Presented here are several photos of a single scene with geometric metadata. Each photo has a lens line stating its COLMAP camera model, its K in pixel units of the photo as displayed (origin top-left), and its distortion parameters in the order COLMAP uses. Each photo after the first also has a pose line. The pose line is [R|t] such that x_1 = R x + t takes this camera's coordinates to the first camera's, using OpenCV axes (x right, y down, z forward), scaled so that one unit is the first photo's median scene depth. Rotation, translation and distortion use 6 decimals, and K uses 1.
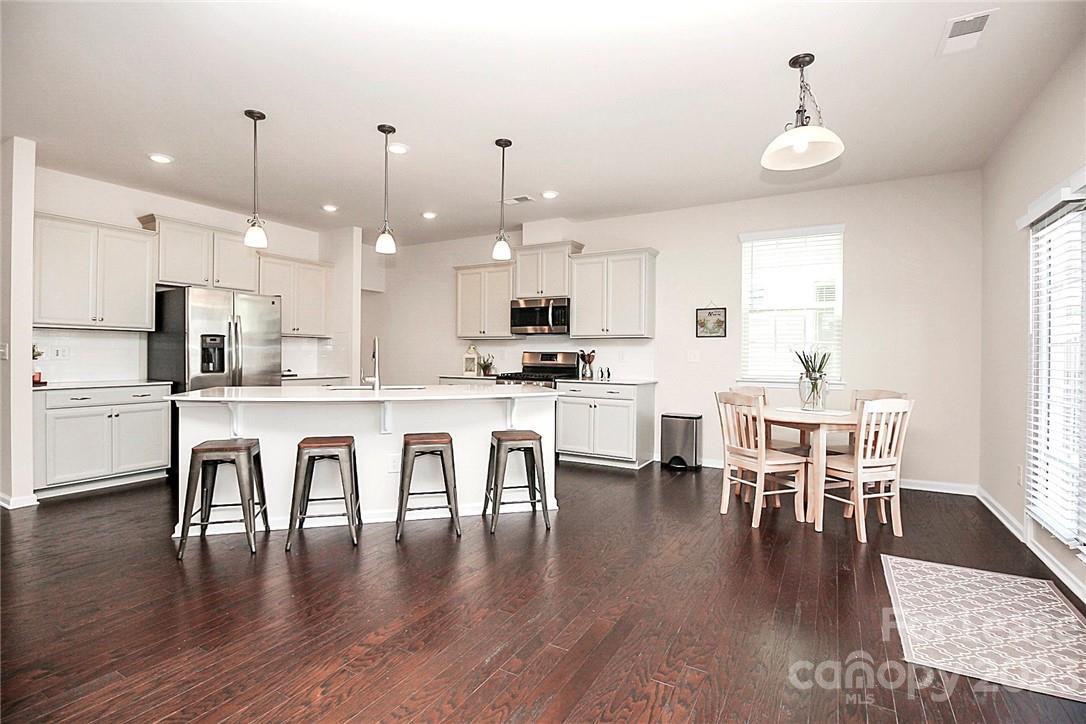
lens RADIAL K [[522.0, 0, 543.0], [0, 522.0, 362.0], [0, 0, 1]] dist [-0.001102, -0.016091]
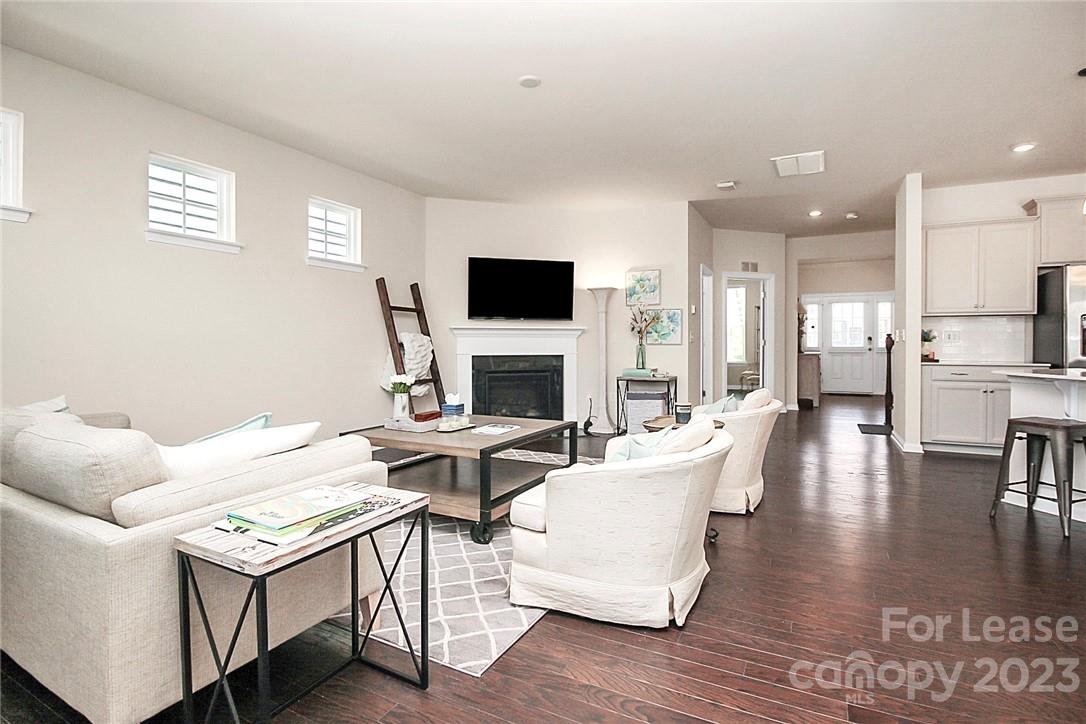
lens RADIAL K [[510.4, 0, 541.9], [0, 510.4, 344.6], [0, 0, 1]] dist [0.000411, -0.015219]
pose [[0.036124, -0.002161, -0.999345, 0.182258], [-0.014105, 0.999897, -0.002672, 0.015551], [0.999248, 0.014192, 0.036090, -0.002474]]
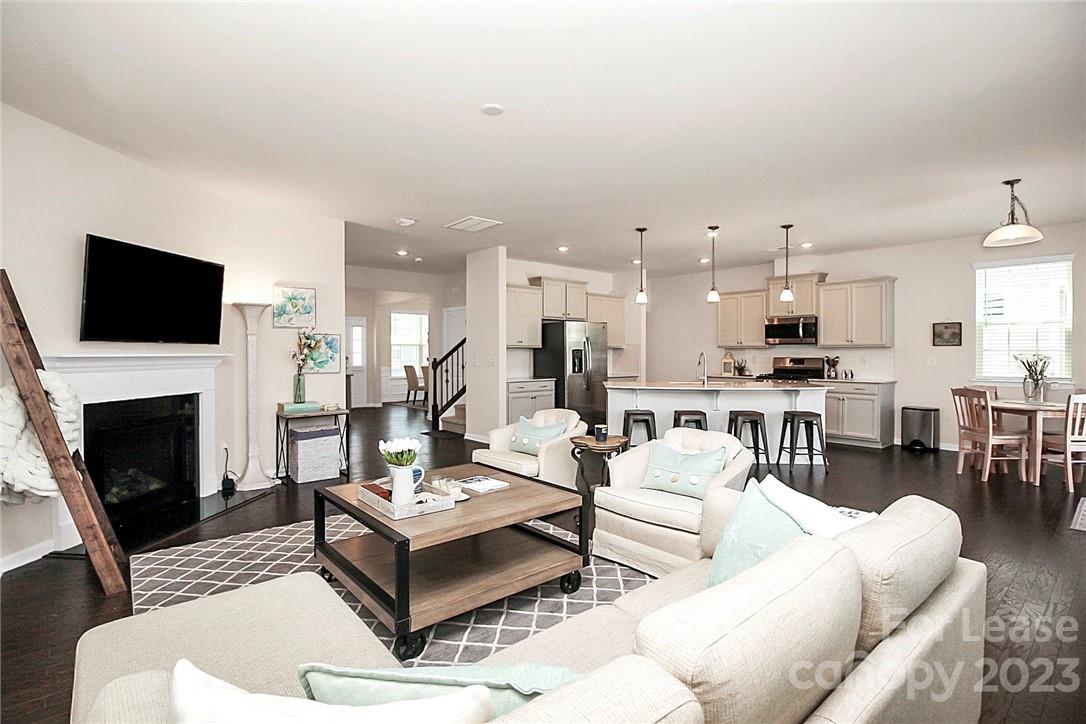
lens RADIAL K [[530.7, 0, 532.9], [0, 530.7, 356.0], [0, 0, 1]] dist [0.001145, -0.018534]
pose [[0.939216, -0.005891, -0.343277, -0.178513], [0.002725, 0.999949, -0.009704, -0.014449], [0.343317, 0.008179, 0.939184, -0.533018]]
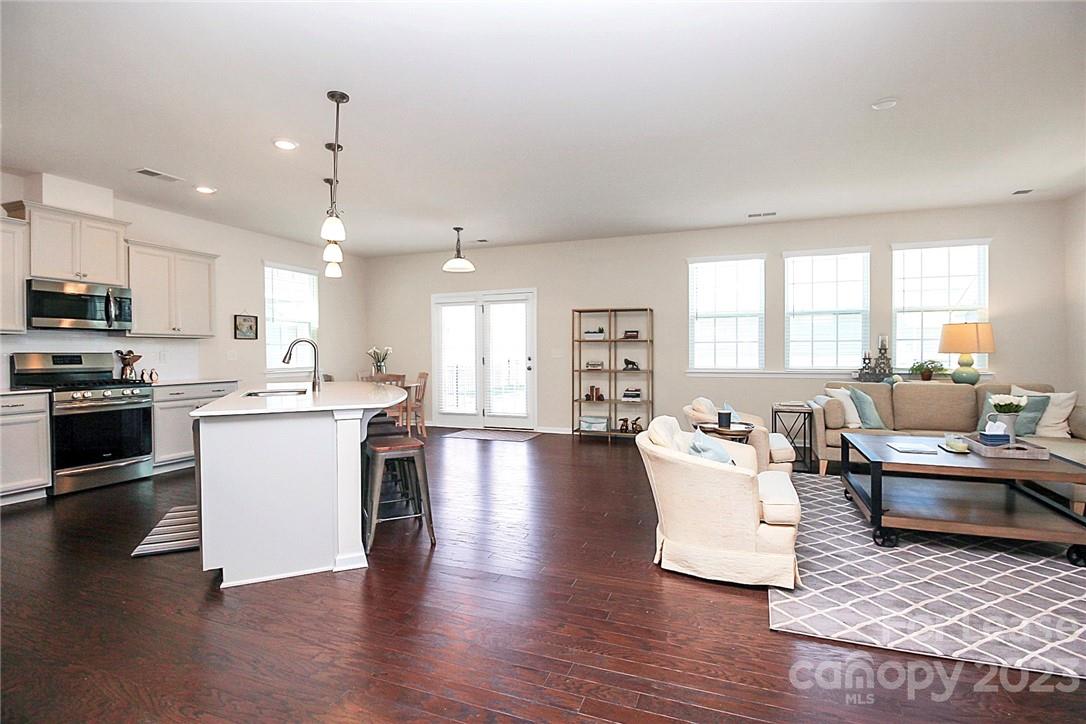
lens RADIAL K [[494.7, 0, 543.0], [0, 494.7, 362.0], [0, 0, 1]] dist [0.000177, -0.000302]
pose [[-0.147415, -0.031063, 0.988587, -0.938103], [0.014856, 0.999324, 0.033616, -0.023398], [-0.988963, 0.019642, -0.146853, 0.497498]]
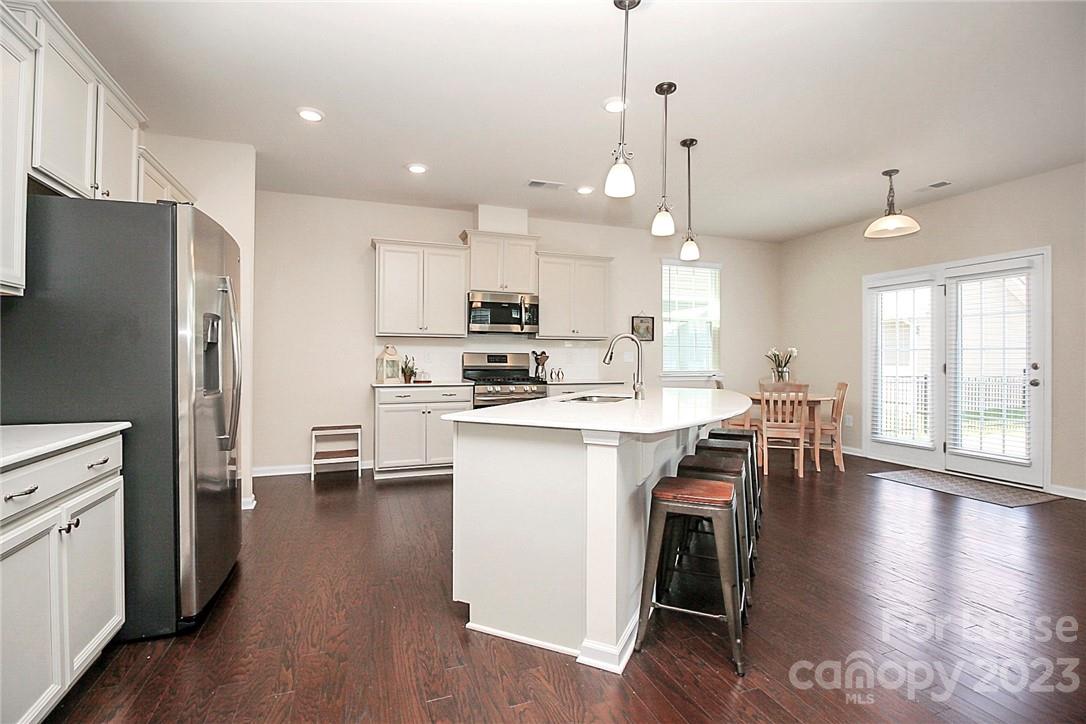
lens RADIAL K [[504.3, 0, 572.0], [0, 504.3, 357.7], [0, 0, 1]] dist [-0.000285, -0.014381]
pose [[0.625481, -0.008403, 0.780194, -0.690444], [0.012621, 0.999920, 0.000652, -0.011885], [-0.780138, 0.009439, 0.625537, 0.415731]]
